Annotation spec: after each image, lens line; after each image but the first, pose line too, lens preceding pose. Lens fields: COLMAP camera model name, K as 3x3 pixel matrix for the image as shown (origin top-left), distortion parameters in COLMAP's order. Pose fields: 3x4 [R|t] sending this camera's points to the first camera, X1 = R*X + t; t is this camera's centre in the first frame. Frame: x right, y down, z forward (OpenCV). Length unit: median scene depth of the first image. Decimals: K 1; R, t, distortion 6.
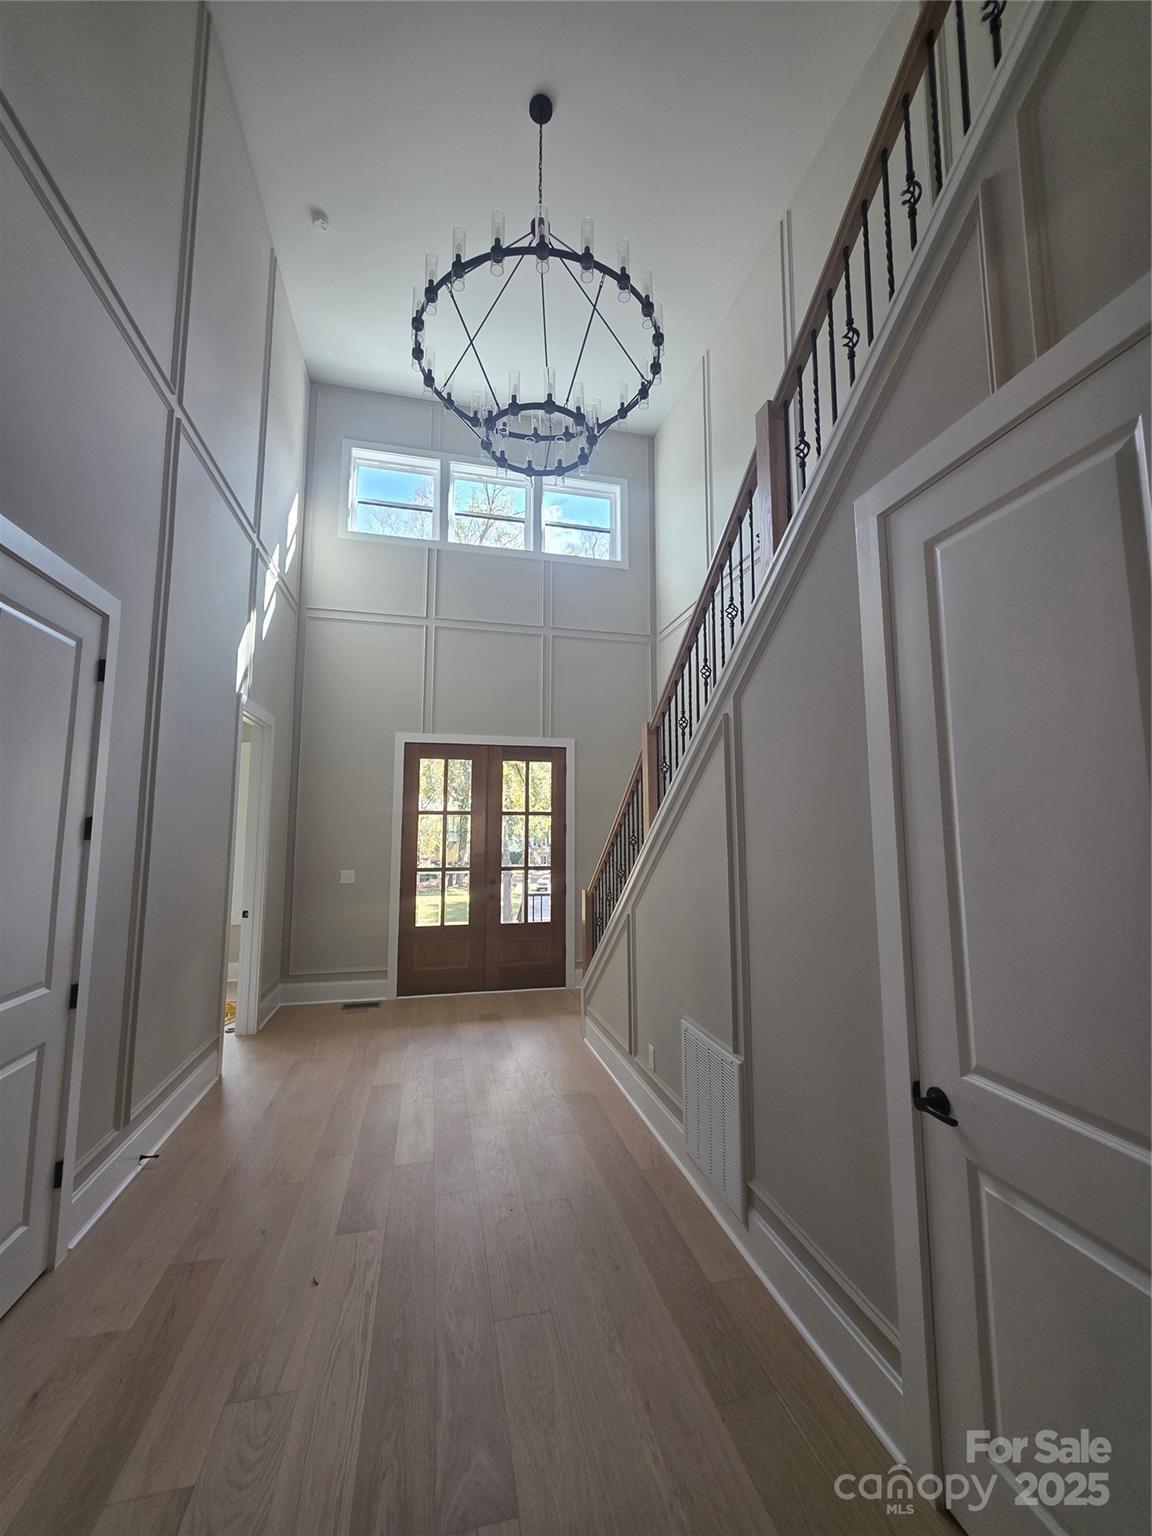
lens RADIAL K [[613.6, 0, 576.0], [0, 613.6, 768.0], [0, 0, 1]] dist [0.002590, 0.000155]
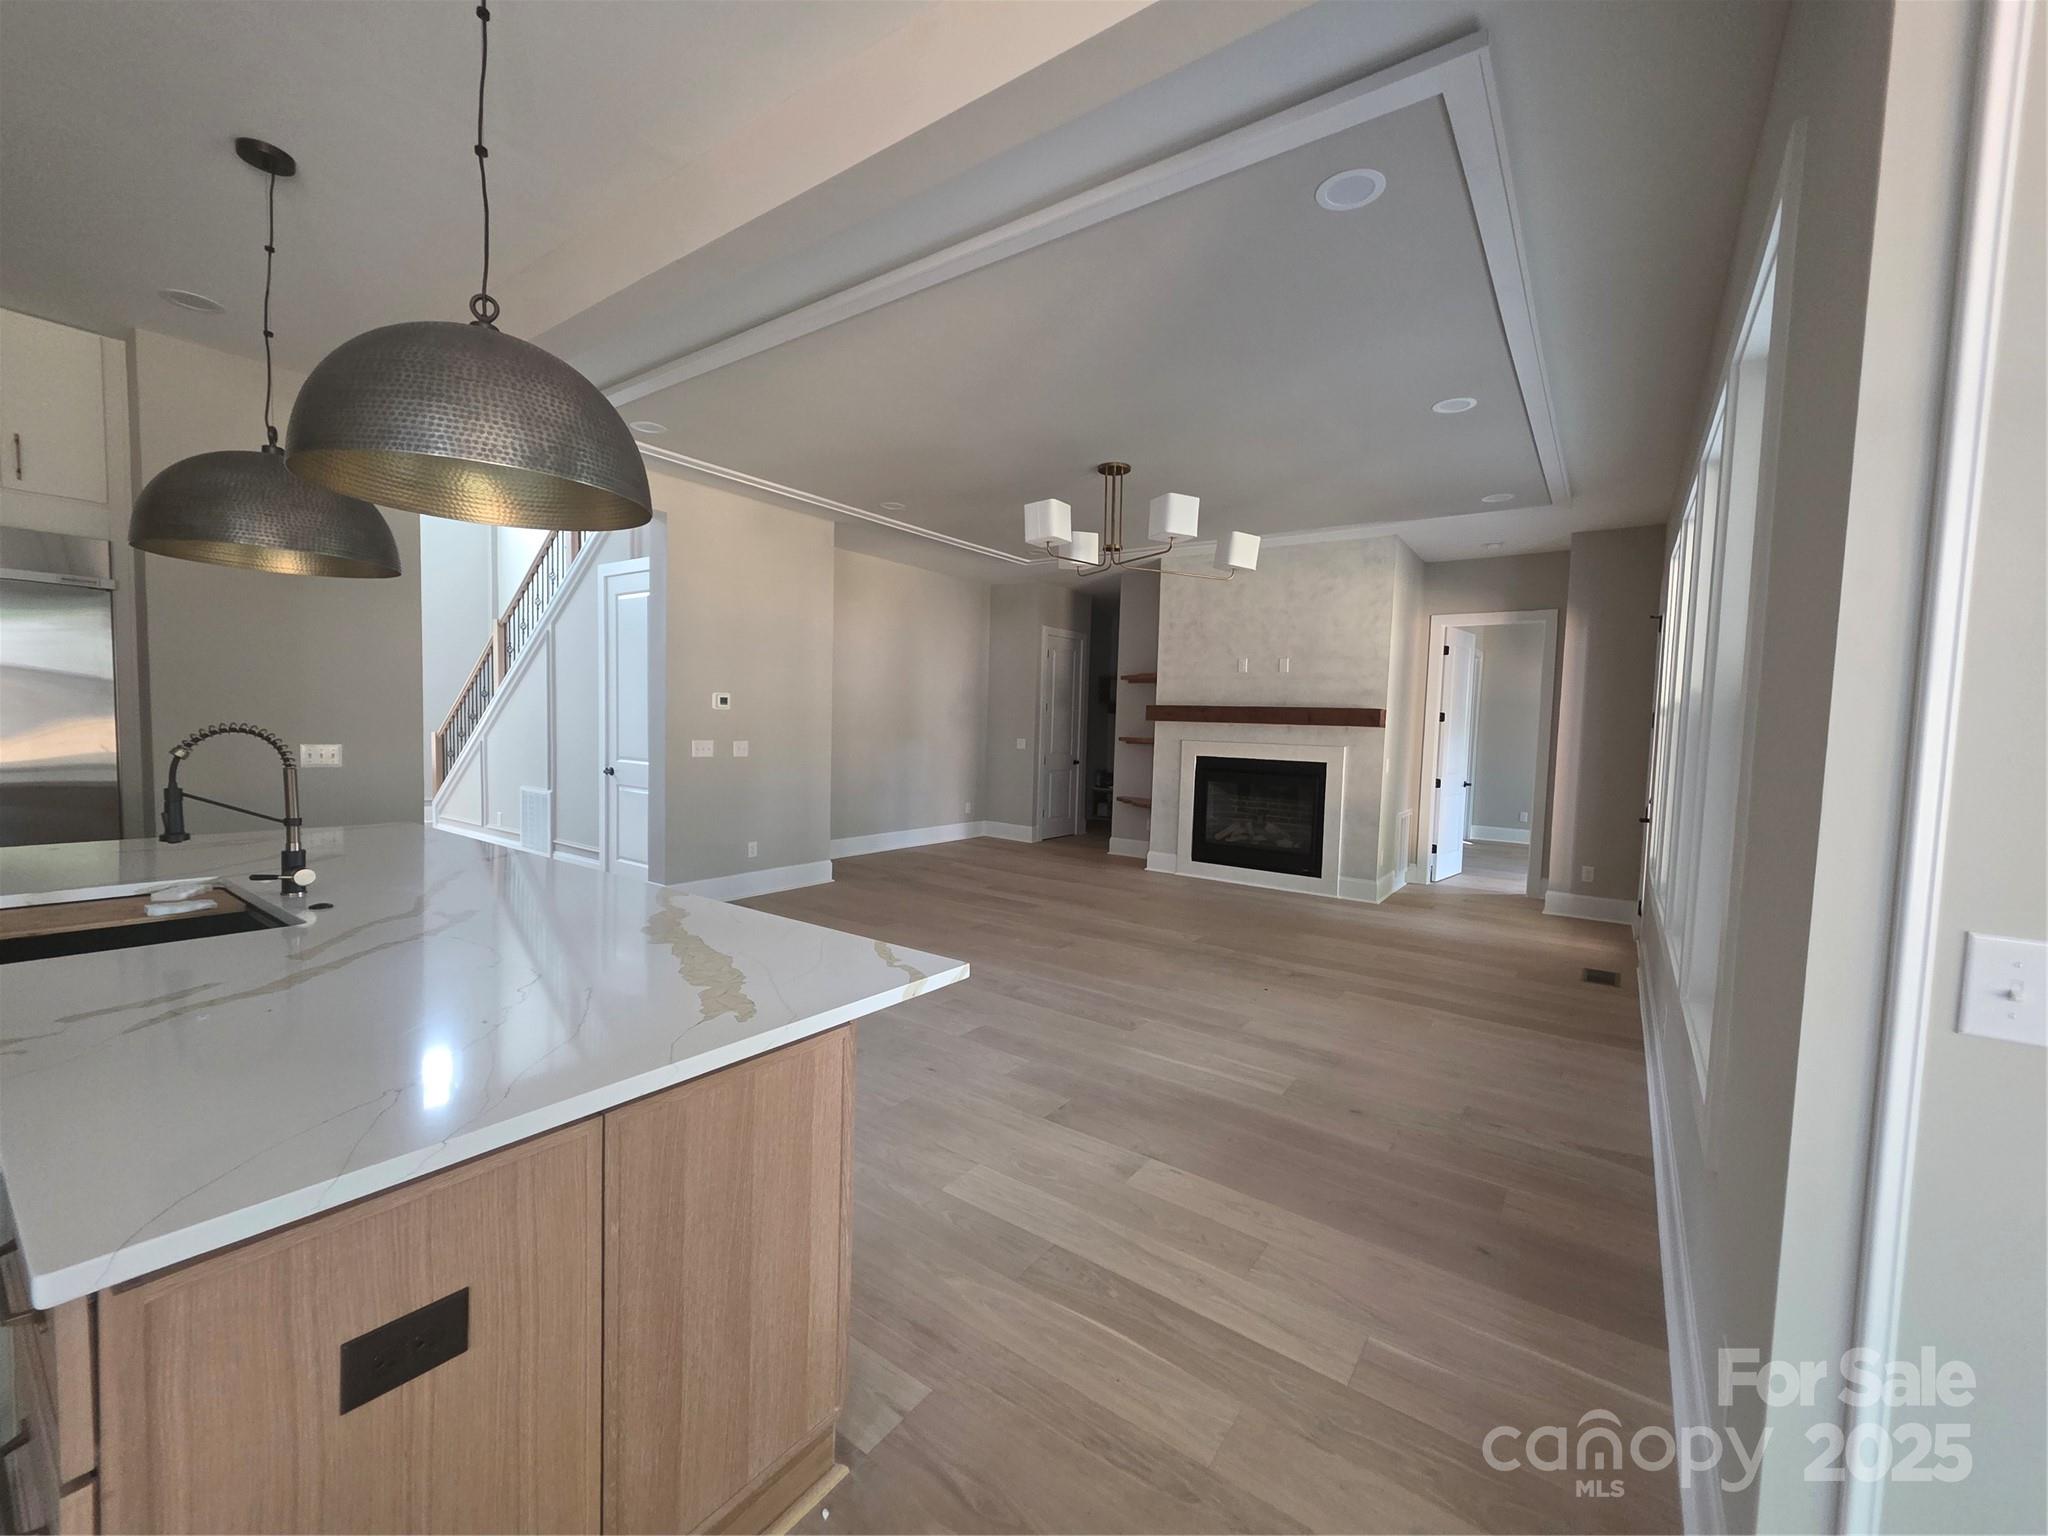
lens RADIAL K [[818.1, 0, 1030.4], [0, 818.1, 778.1], [0, 0, 1]] dist [0.002590, 0.000155]
pose [[0.749198, -0.019741, 0.662052, -0.302315], [-0.101841, 0.984236, 0.144594, -0.136029], [-0.654470, -0.175754, 0.735377, -1.773888]]
